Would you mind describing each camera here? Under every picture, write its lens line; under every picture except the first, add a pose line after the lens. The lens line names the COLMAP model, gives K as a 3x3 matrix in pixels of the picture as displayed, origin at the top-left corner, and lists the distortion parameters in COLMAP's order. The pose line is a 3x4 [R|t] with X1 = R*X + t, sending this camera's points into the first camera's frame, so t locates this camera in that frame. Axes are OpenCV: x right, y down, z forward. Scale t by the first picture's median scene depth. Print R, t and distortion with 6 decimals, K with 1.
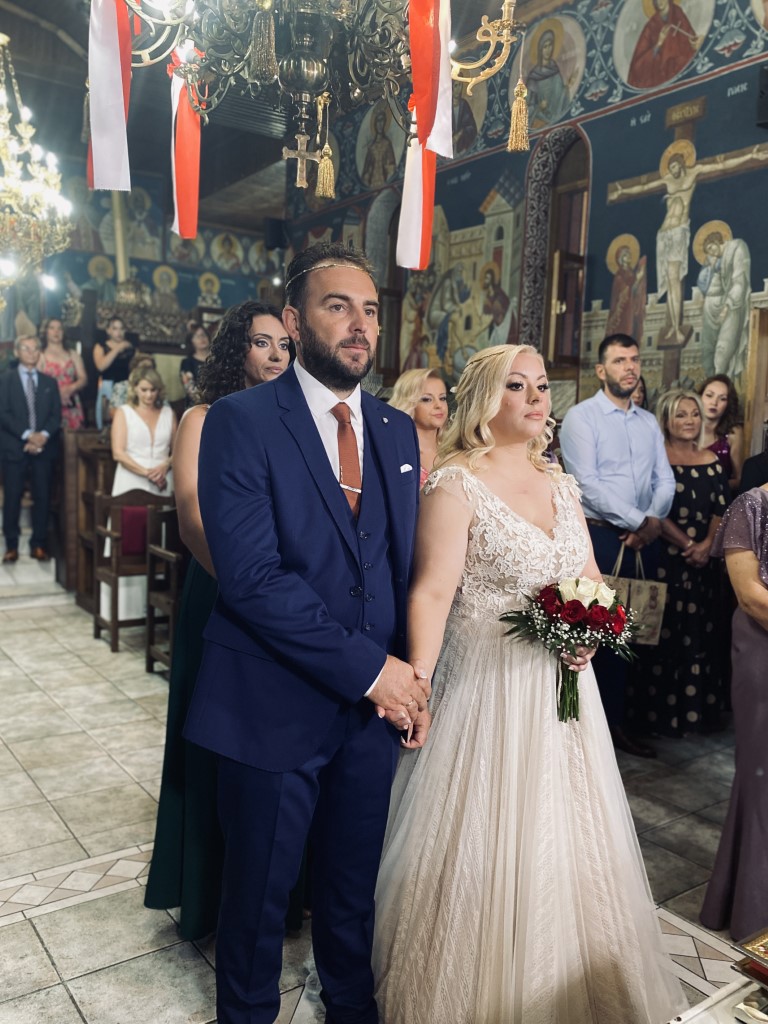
lens RADIAL K [[865.9, 0, 386.6], [0, 865.9, 518.2], [0, 0, 1]] dist [0.019231, -0.007782]
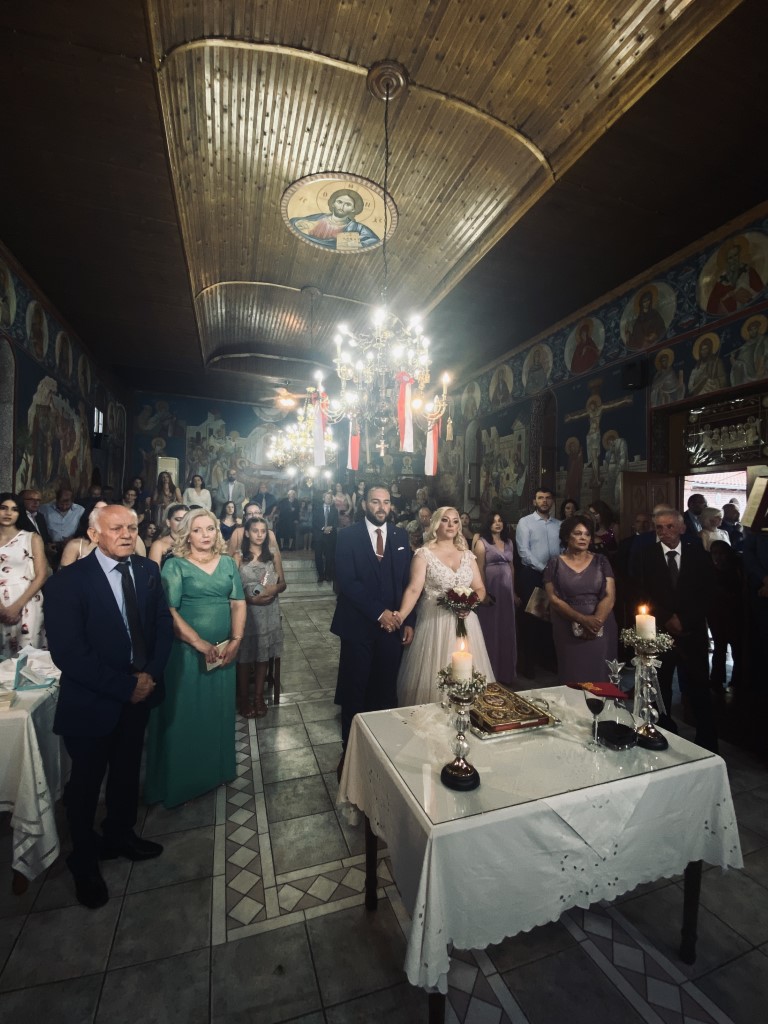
lens RADIAL K [[442.2, 0, 387.2], [0, 442.2, 512.8], [0, 0, 1]] dist [0.046033, 0.000163]
pose [[0.956698, -0.022321, -0.290224, 0.158906], [-0.012099, 0.993144, -0.116267, 0.000158], [0.290830, 0.114744, 0.949869, -0.194422]]
